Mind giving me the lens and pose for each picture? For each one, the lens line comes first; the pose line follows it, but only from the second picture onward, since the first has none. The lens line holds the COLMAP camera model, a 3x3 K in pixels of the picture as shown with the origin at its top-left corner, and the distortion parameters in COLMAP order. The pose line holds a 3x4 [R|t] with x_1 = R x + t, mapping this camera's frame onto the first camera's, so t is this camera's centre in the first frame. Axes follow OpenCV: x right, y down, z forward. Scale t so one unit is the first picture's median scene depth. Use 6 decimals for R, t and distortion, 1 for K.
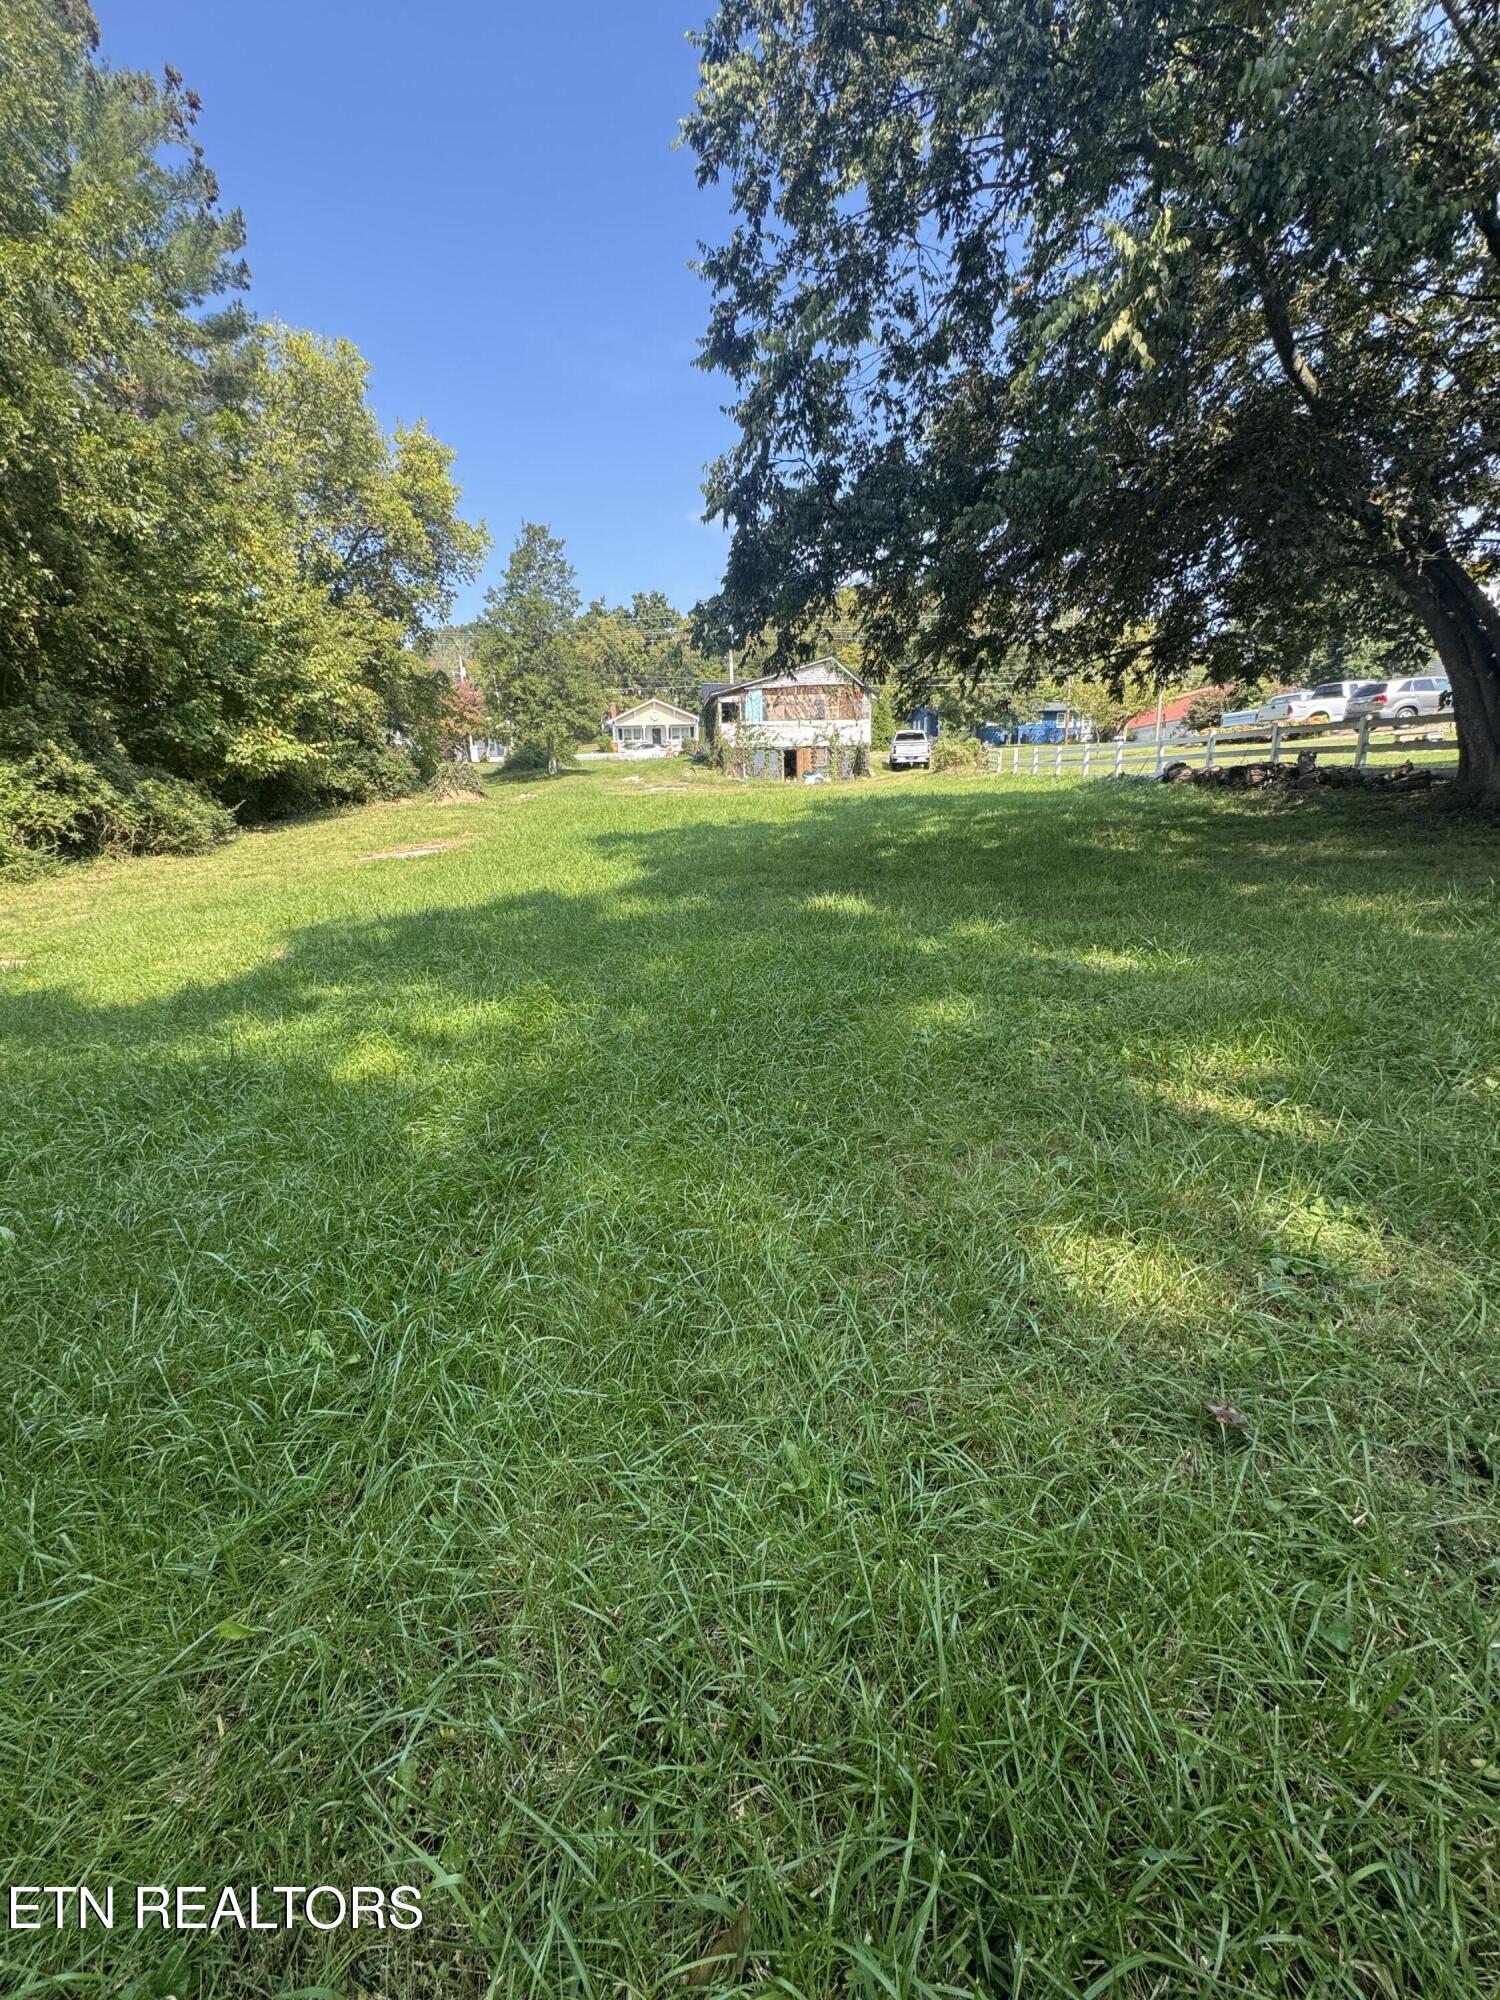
lens RADIAL K [[799.4, 0, 748.7], [0, 799.4, 998.0], [0, 0, 1]] dist [-0.003461, 0.000286]
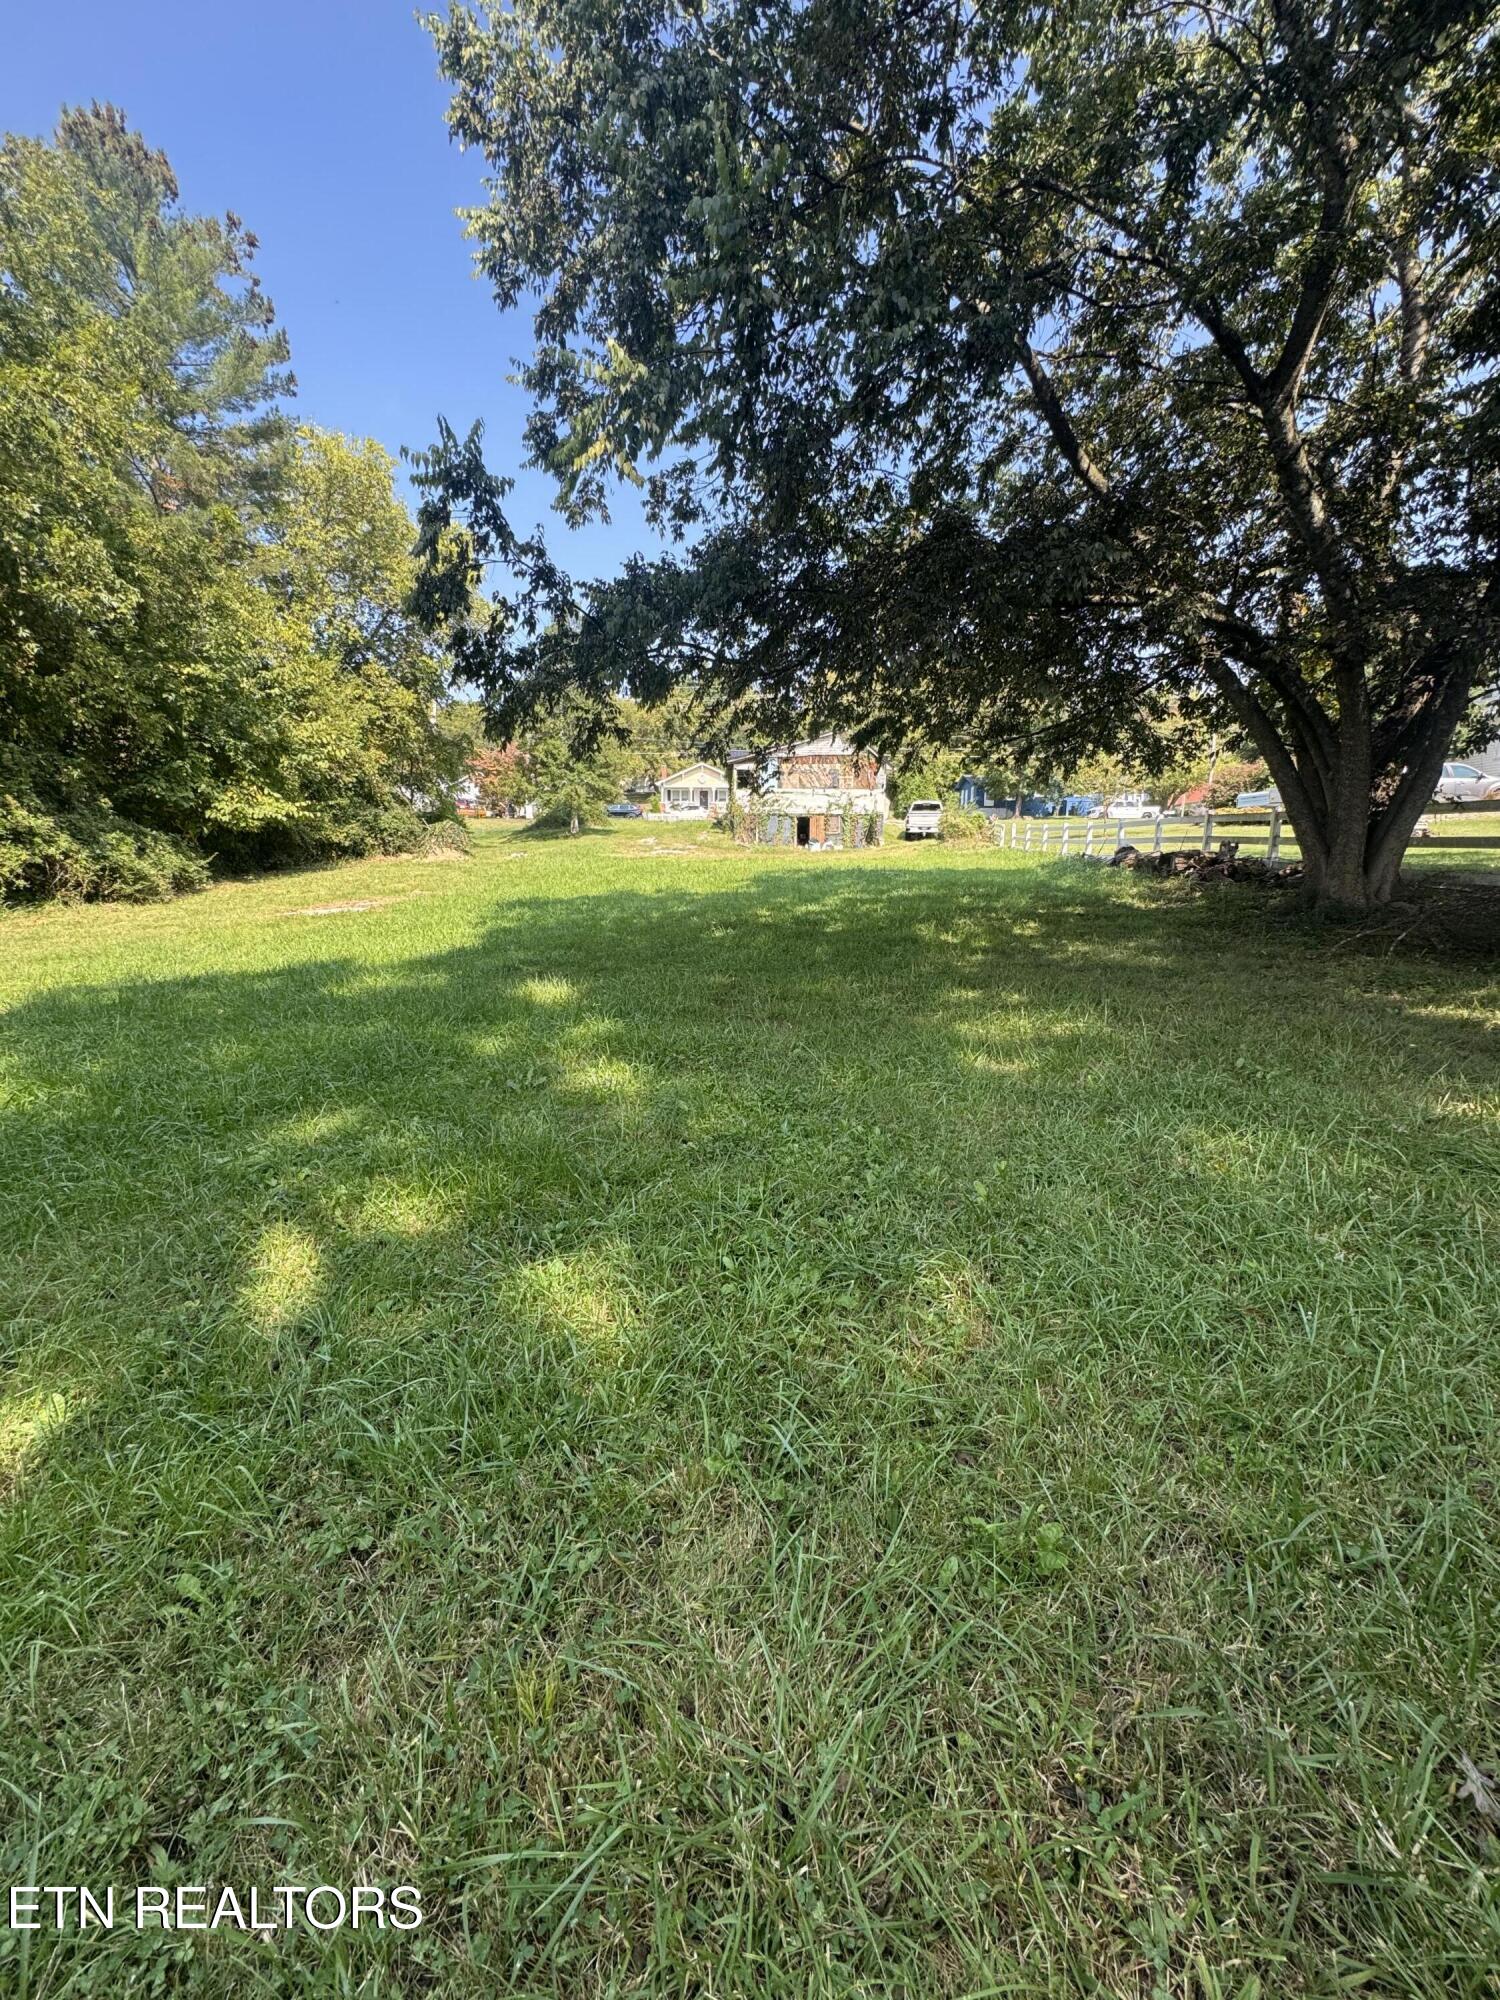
lens RADIAL K [[799.4, 0, 749.5], [0, 799.4, 1000.1], [0, 0, 1]] dist [-0.003461, 0.000286]
pose [[0.995045, 0.048531, -0.086777, 0.154289], [-0.054347, 0.996341, -0.065959, -0.017713], [0.083259, 0.070348, 0.994042, 0.011779]]
